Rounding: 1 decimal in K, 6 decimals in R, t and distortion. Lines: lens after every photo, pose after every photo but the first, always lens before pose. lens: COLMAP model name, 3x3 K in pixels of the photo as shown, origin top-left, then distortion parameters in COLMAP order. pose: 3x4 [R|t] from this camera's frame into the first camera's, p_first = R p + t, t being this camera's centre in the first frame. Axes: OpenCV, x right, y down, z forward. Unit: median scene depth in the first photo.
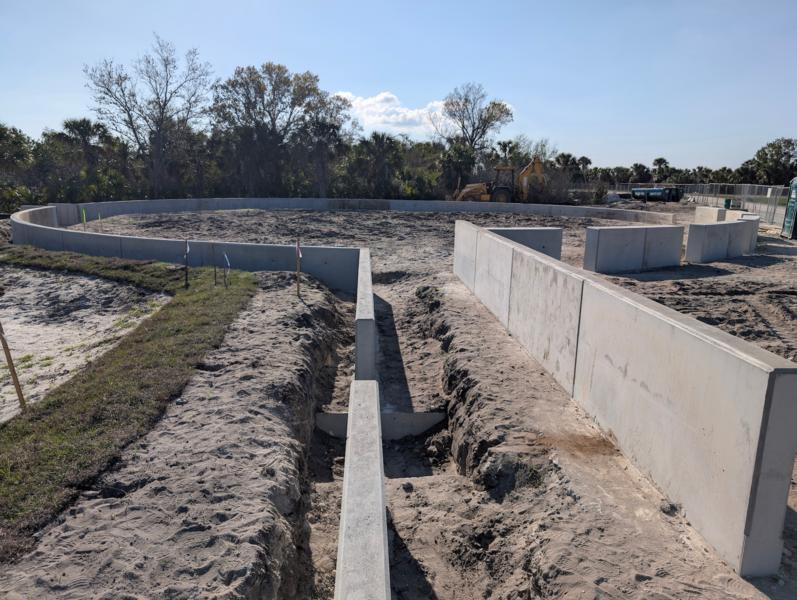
lens RADIAL K [[593.3, 0, 398.5], [0, 593.3, 300.0], [0, 0, 1]] dist [0.009760, -0.006232]
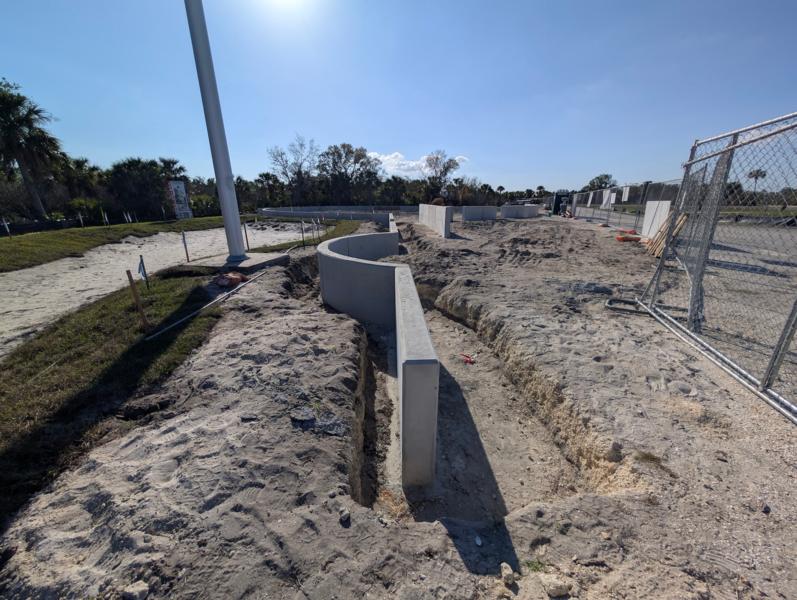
lens RADIAL K [[310.2, 0, 394.0], [0, 310.2, 301.1], [0, 0, 1]] dist [-0.001386, -0.000056]
pose [[0.999196, -0.006419, -0.039571, 0.005397], [0.010771, 0.993788, 0.110770, 0.046780], [0.038614, -0.111107, 0.993058, -0.170626]]
